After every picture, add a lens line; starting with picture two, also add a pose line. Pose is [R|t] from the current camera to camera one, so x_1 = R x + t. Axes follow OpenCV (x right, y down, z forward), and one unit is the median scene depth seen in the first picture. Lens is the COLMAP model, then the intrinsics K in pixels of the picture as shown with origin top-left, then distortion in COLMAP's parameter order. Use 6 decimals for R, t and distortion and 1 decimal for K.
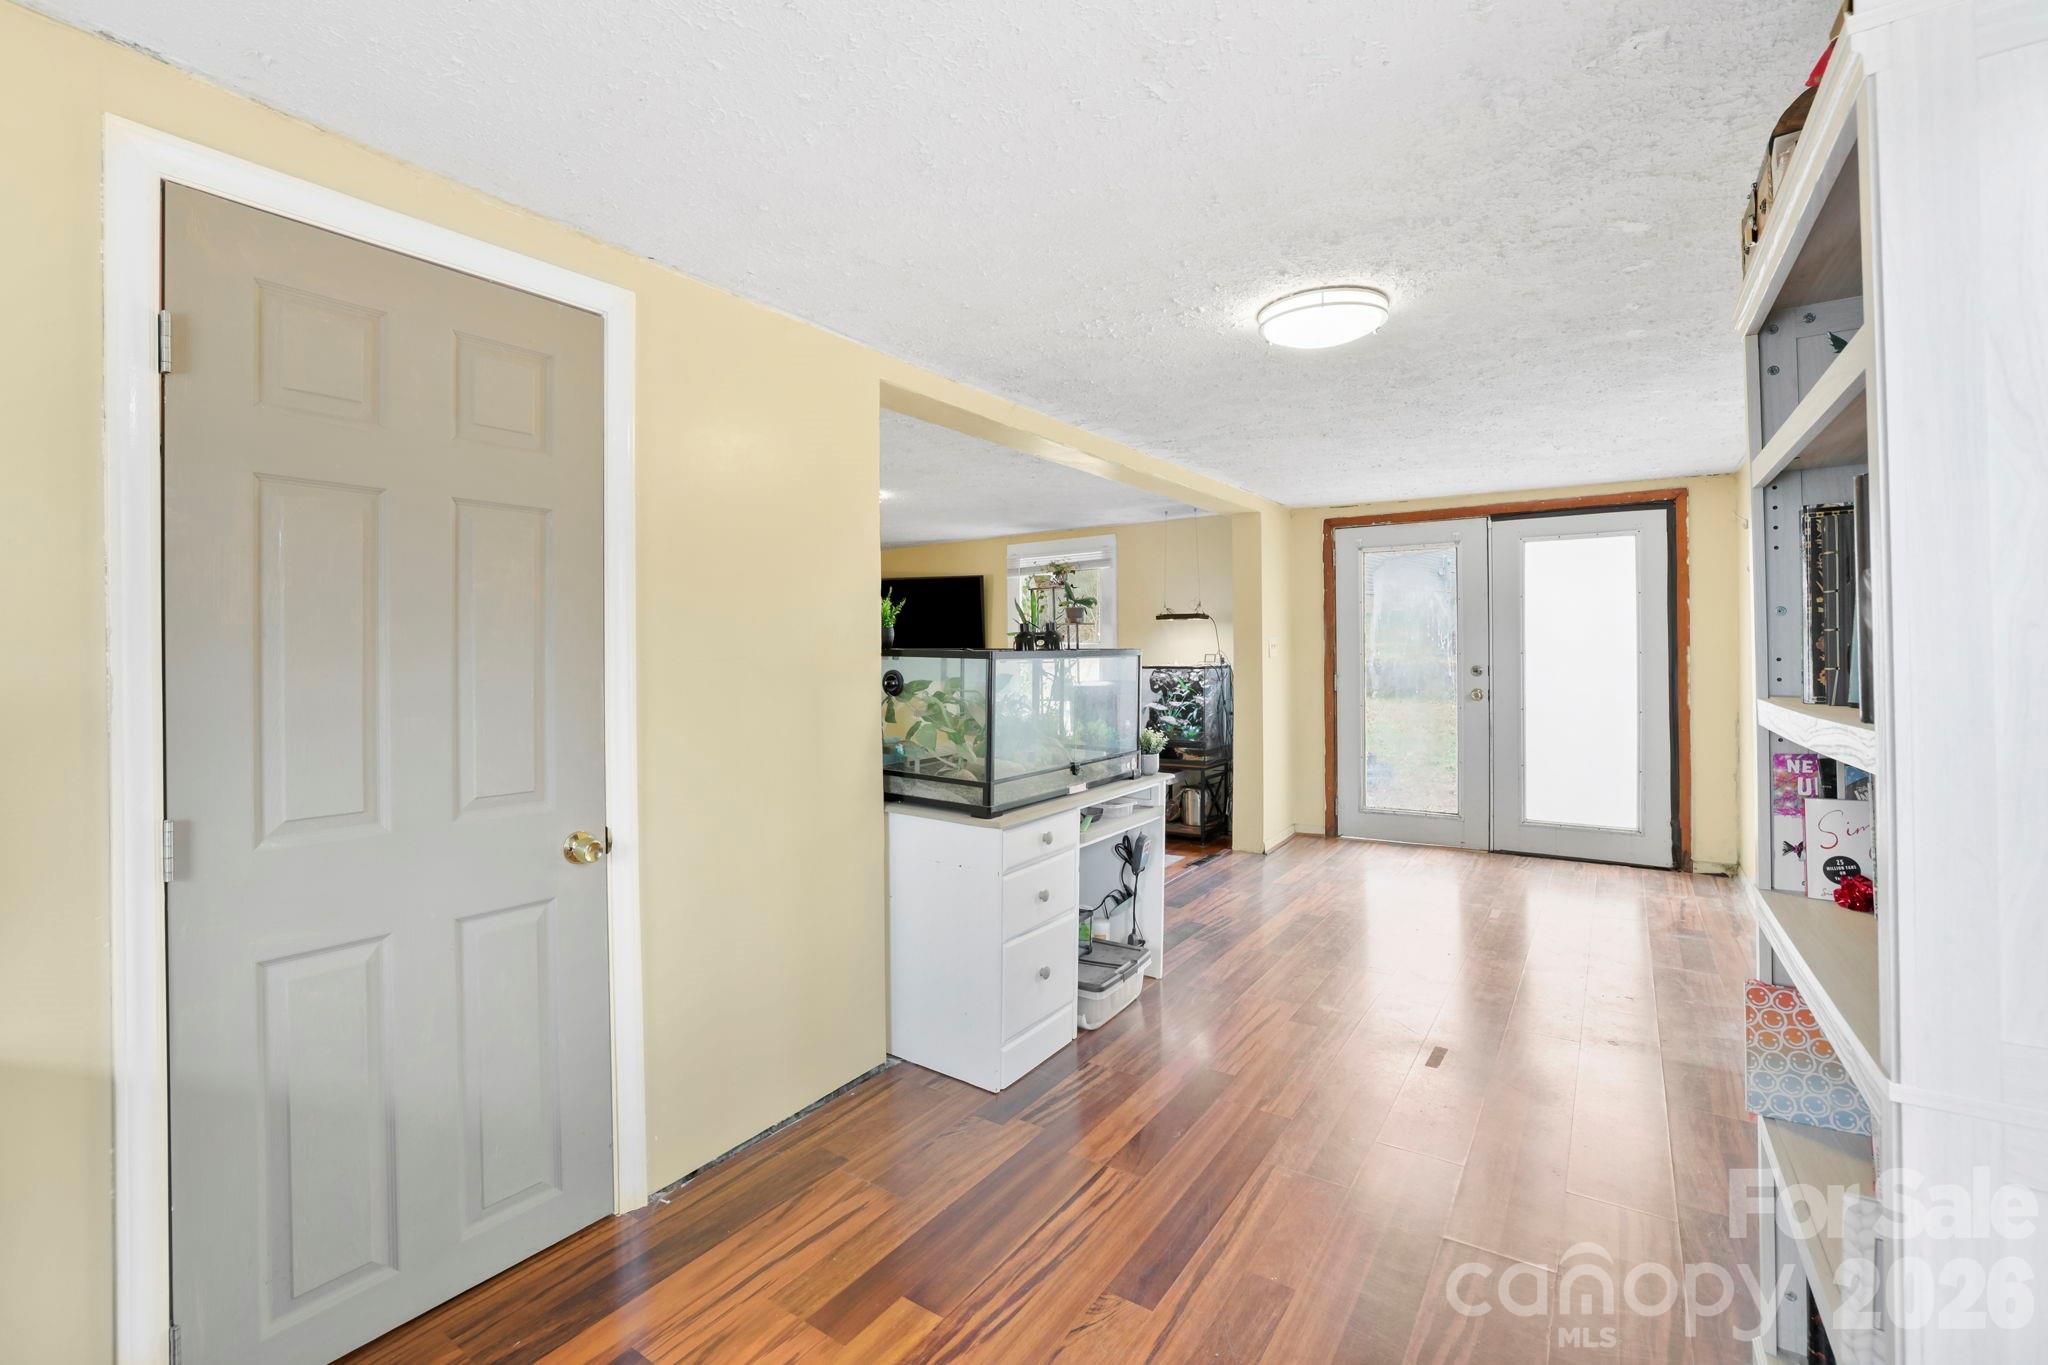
lens RADIAL K [[907.9, 0, 1016.3], [0, 907.9, 651.1], [0, 0, 1]] dist [-0.000078, 0.000075]
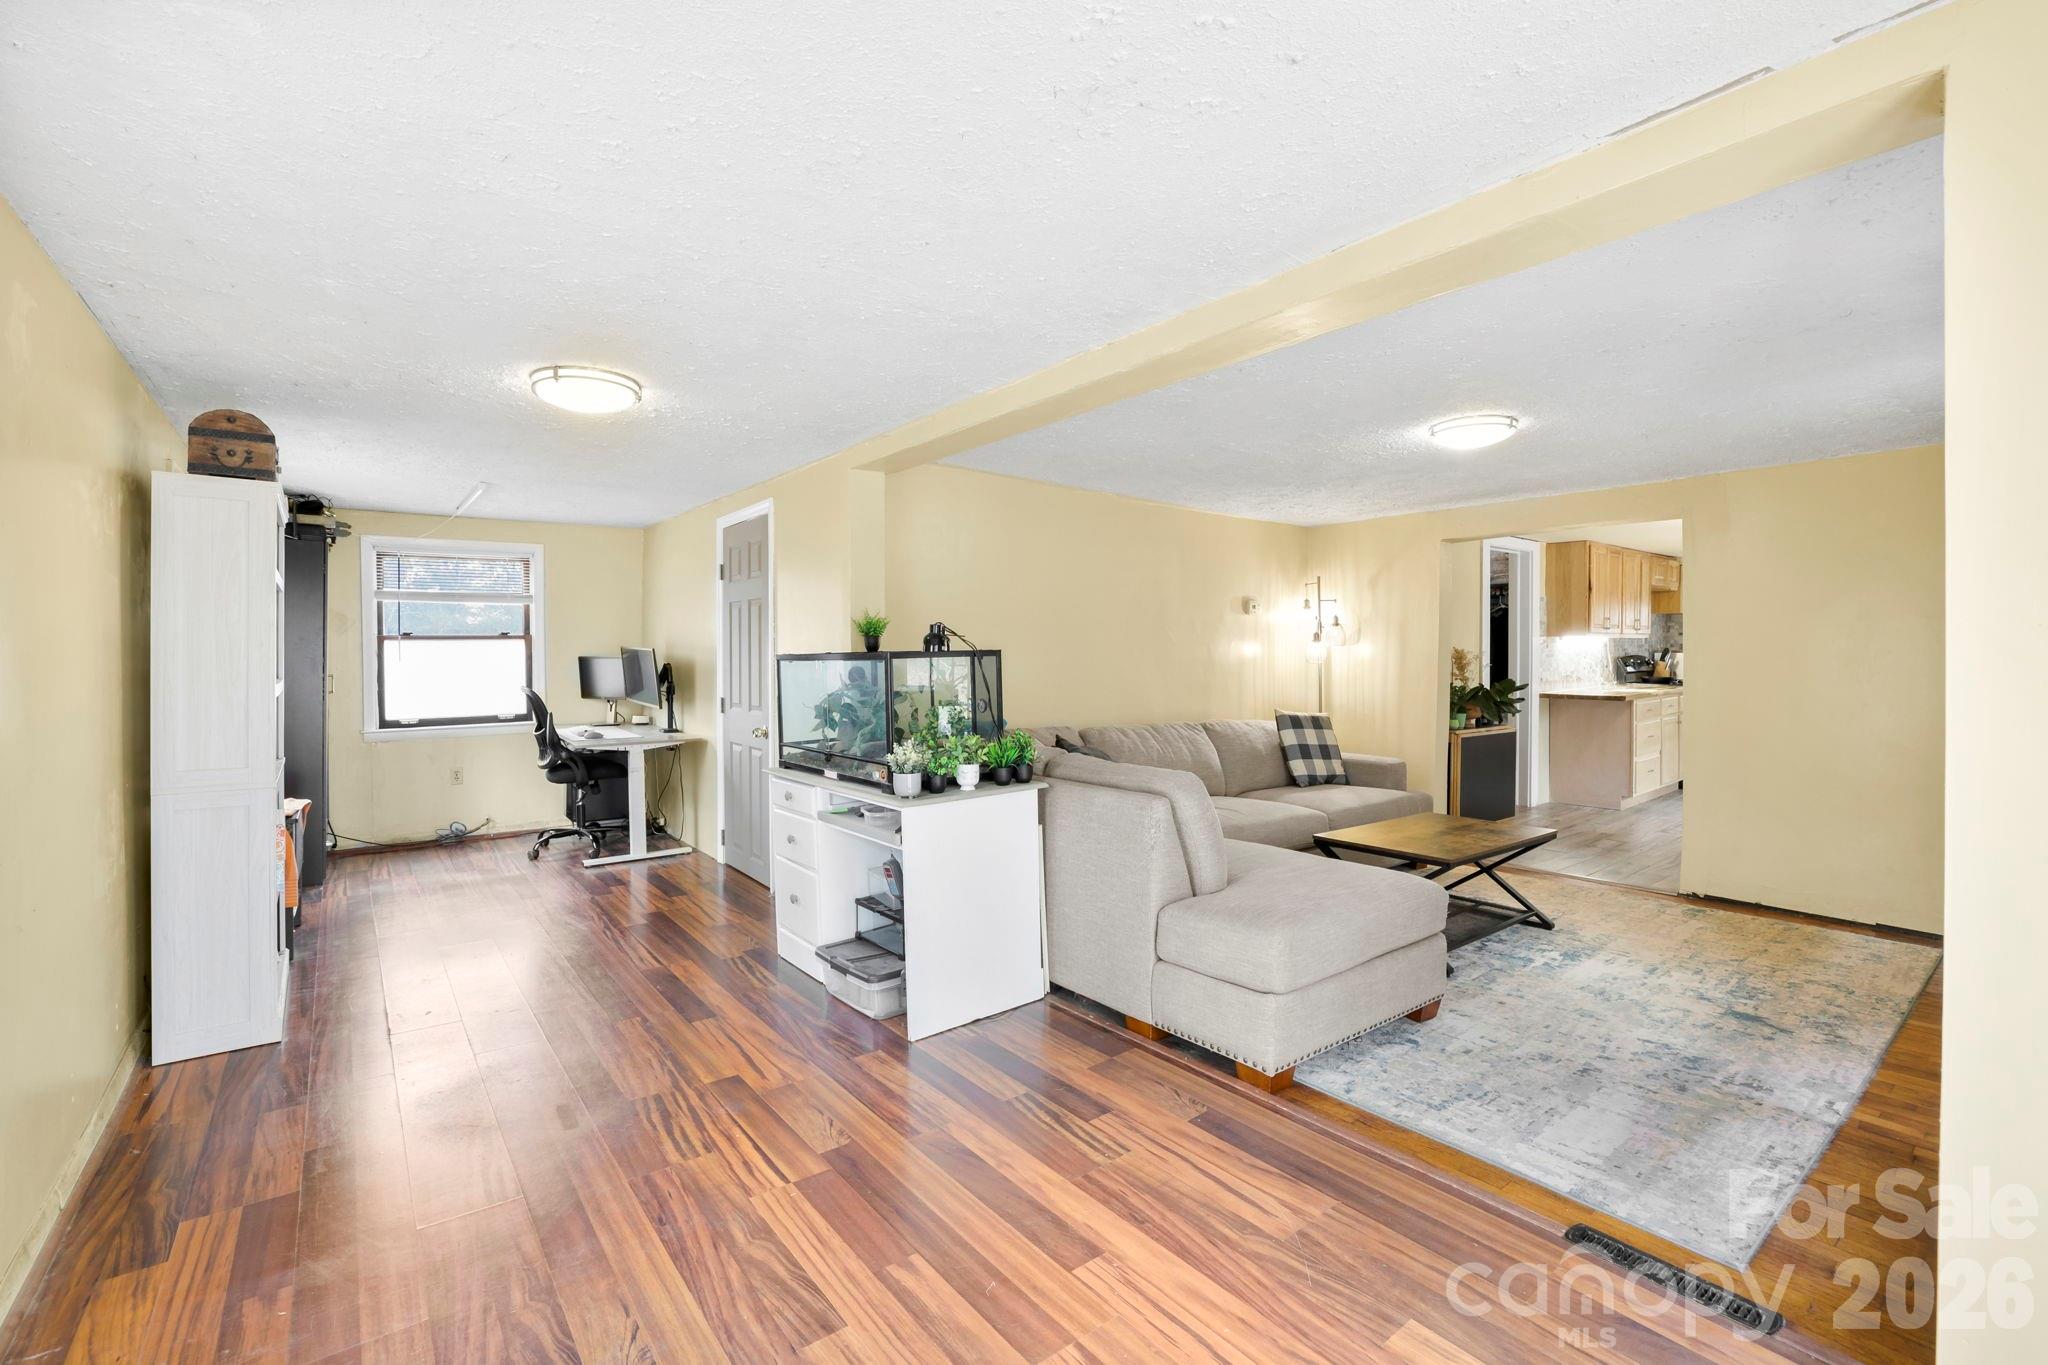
lens RADIAL K [[907.9, 0, 1016.3], [0, 907.9, 651.1], [0, 0, 1]] dist [-0.000078, 0.000075]
pose [[-0.325123, 0.011744, -0.945599, 1.028280], [0.011278, 0.999900, 0.008541, -0.010730], [0.945605, -0.007888, -0.325223, 1.524099]]
